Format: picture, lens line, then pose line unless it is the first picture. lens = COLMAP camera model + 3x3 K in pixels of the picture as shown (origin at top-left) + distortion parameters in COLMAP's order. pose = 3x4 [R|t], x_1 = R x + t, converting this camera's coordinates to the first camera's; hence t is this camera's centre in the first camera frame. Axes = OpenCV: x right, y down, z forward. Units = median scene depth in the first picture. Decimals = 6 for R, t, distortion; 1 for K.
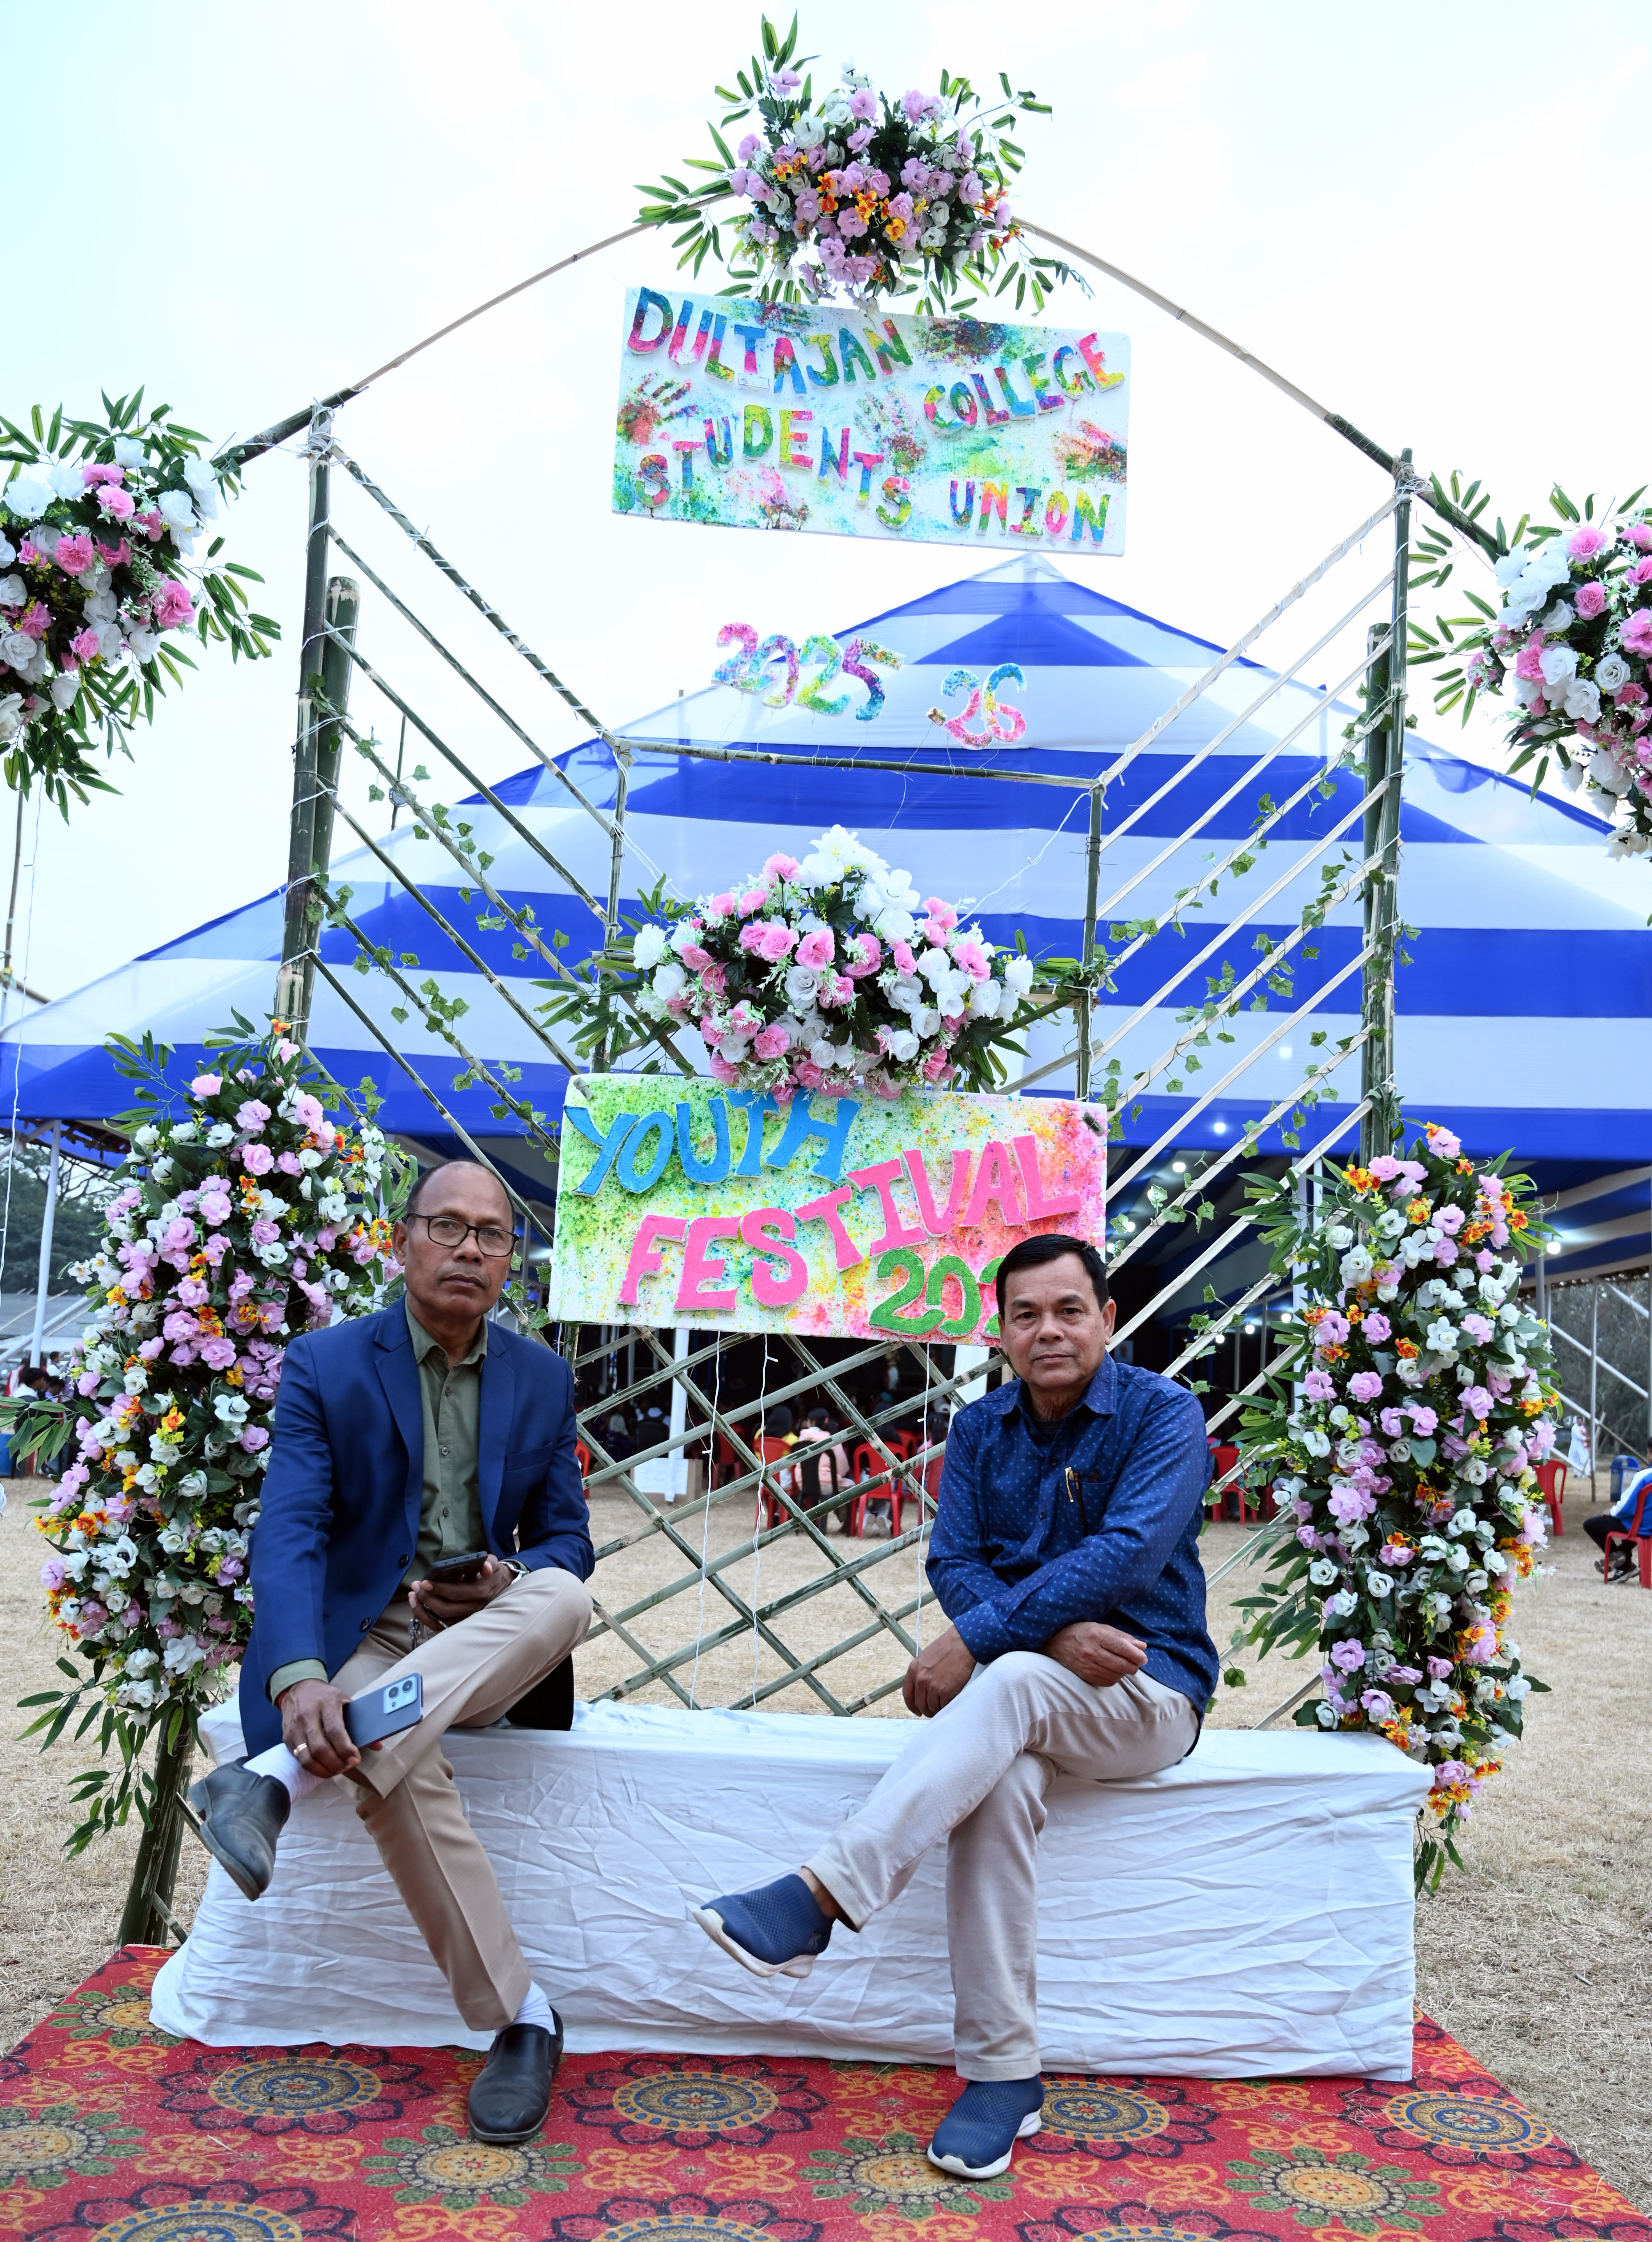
lens RADIAL K [[1890.5, 0, 826.2], [0, 1890.5, 1229.3], [0, 0, 1]] dist [0.001038, -0.000226]
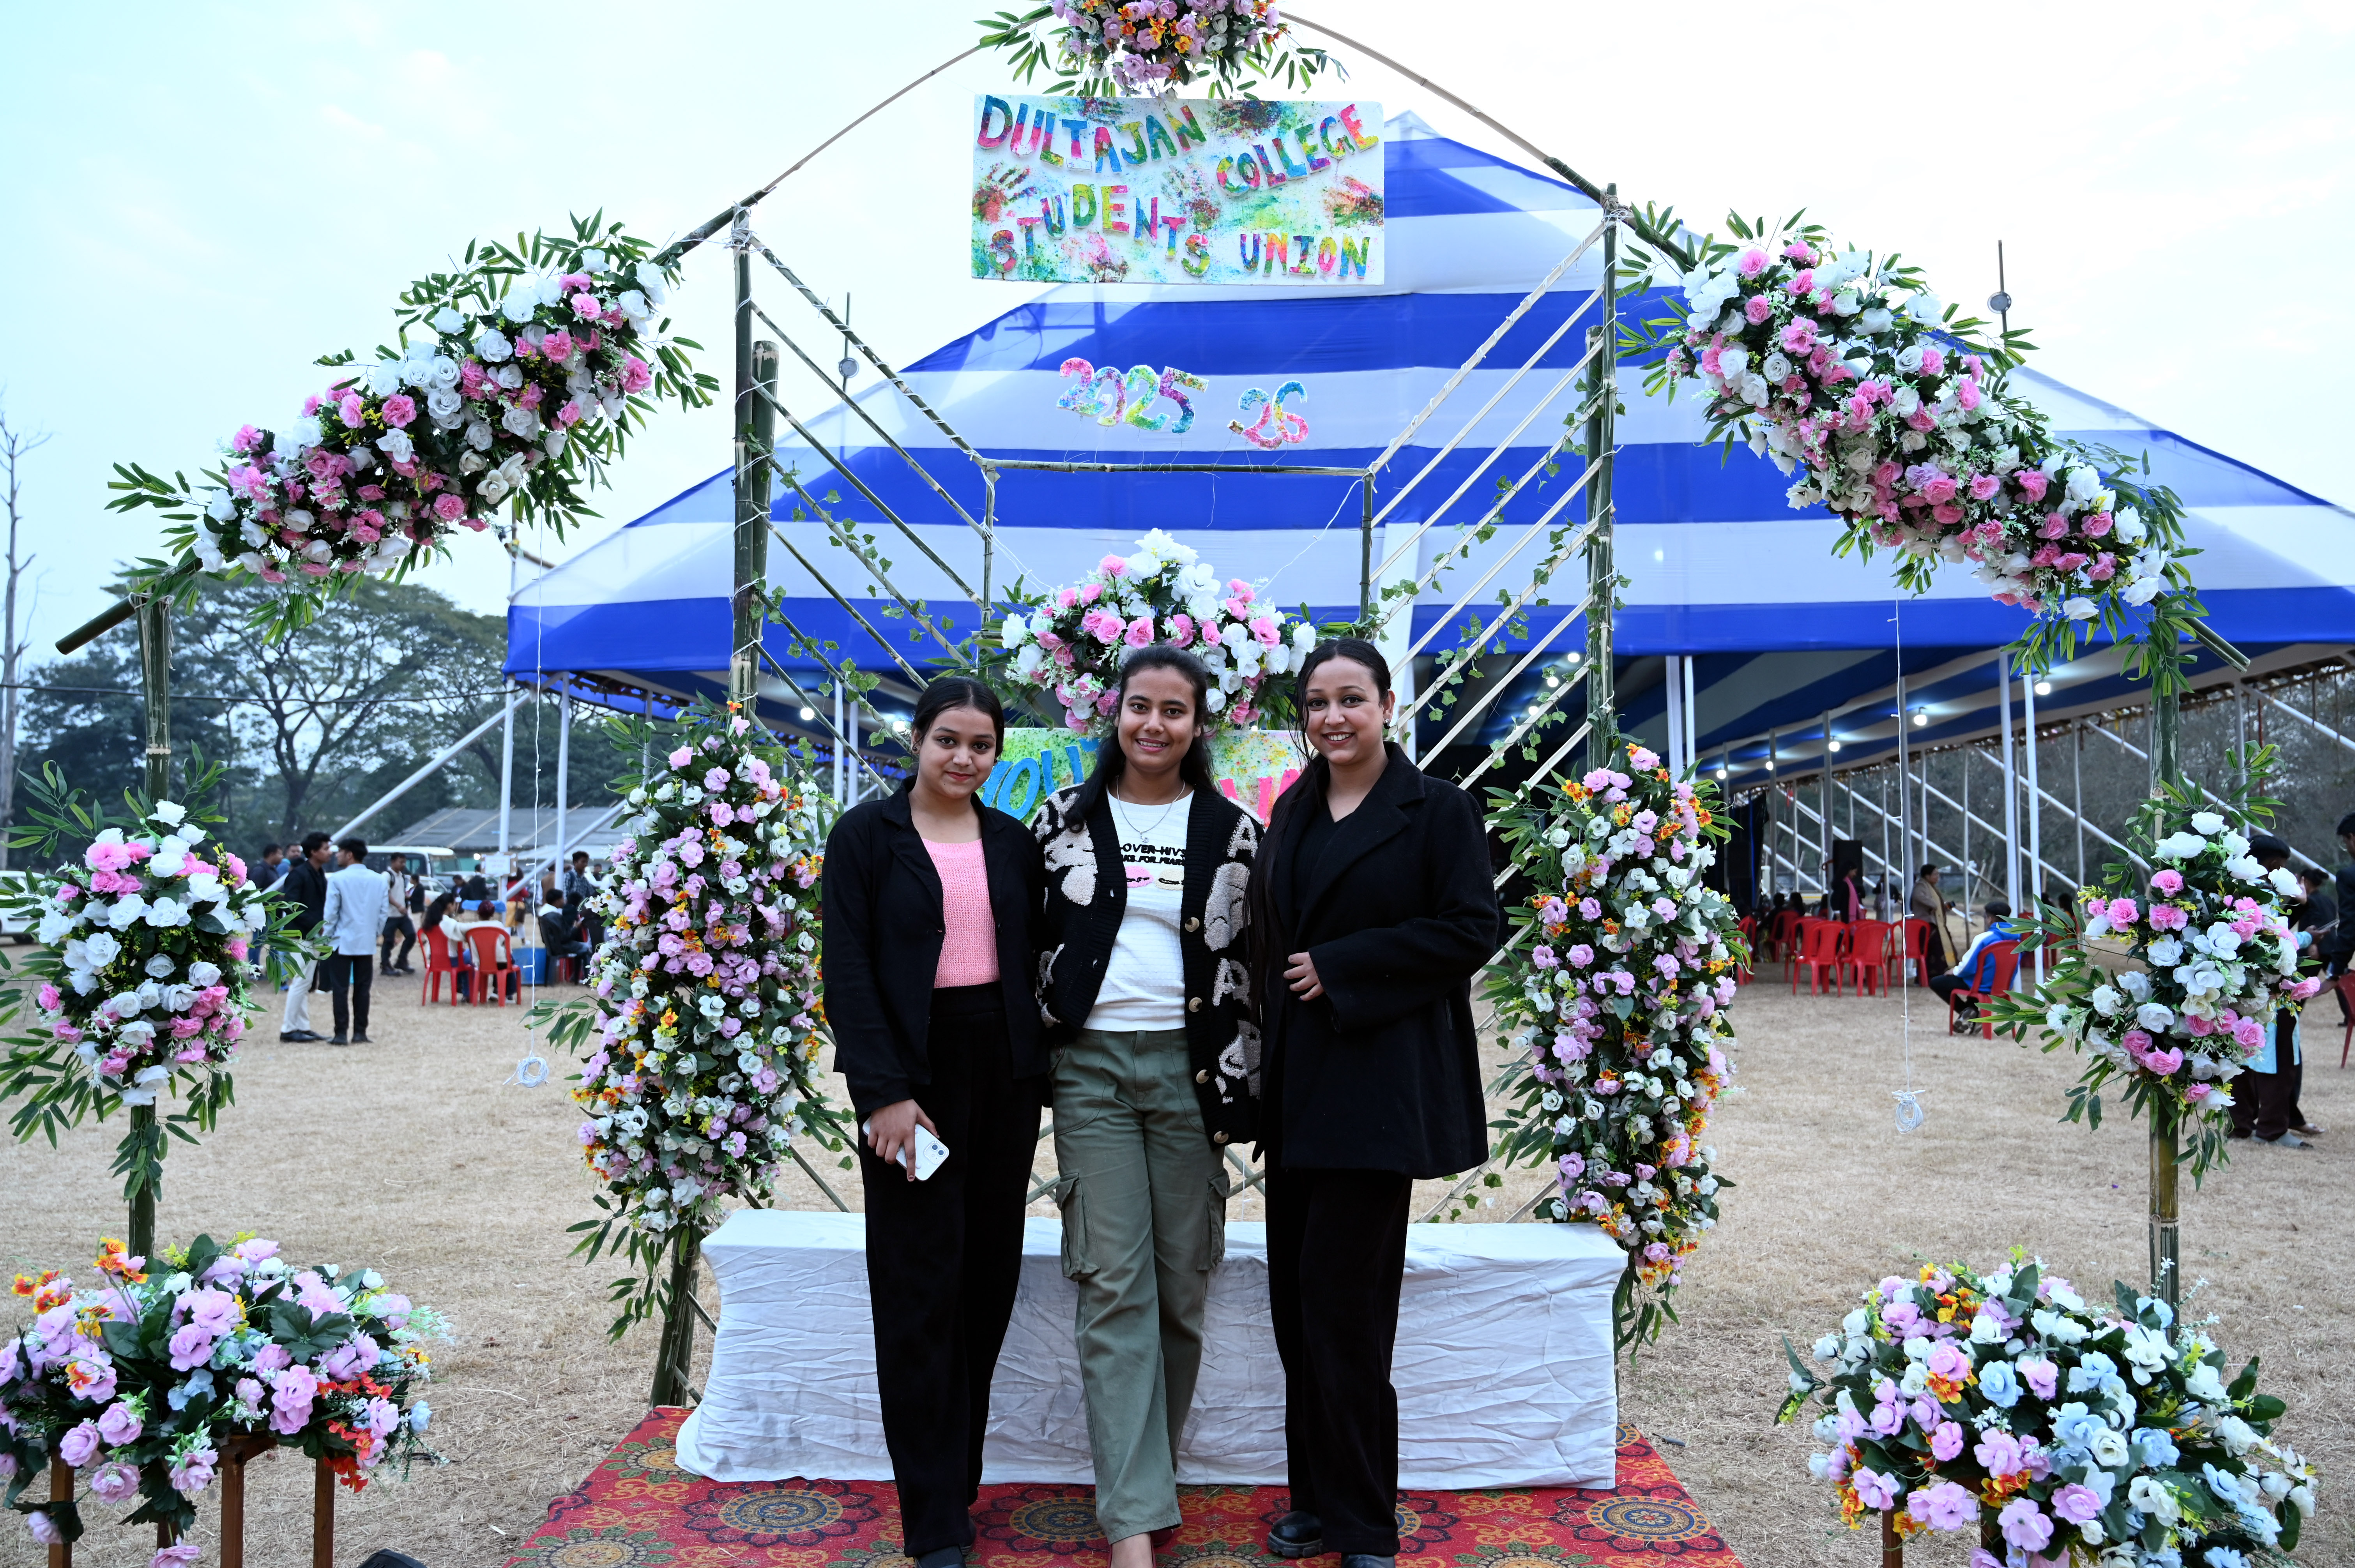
lens RADIAL K [[1749.5, 0, 1177.5], [0, 1749.5, 784.0], [0, 0, 1]] dist [0.006397, 0.002419]
pose [[0.997644, -0.041946, -0.054279, 0.077740], [0.044243, 0.998145, 0.041828, -0.090504], [0.052423, -0.044131, 0.997649, -0.184724]]
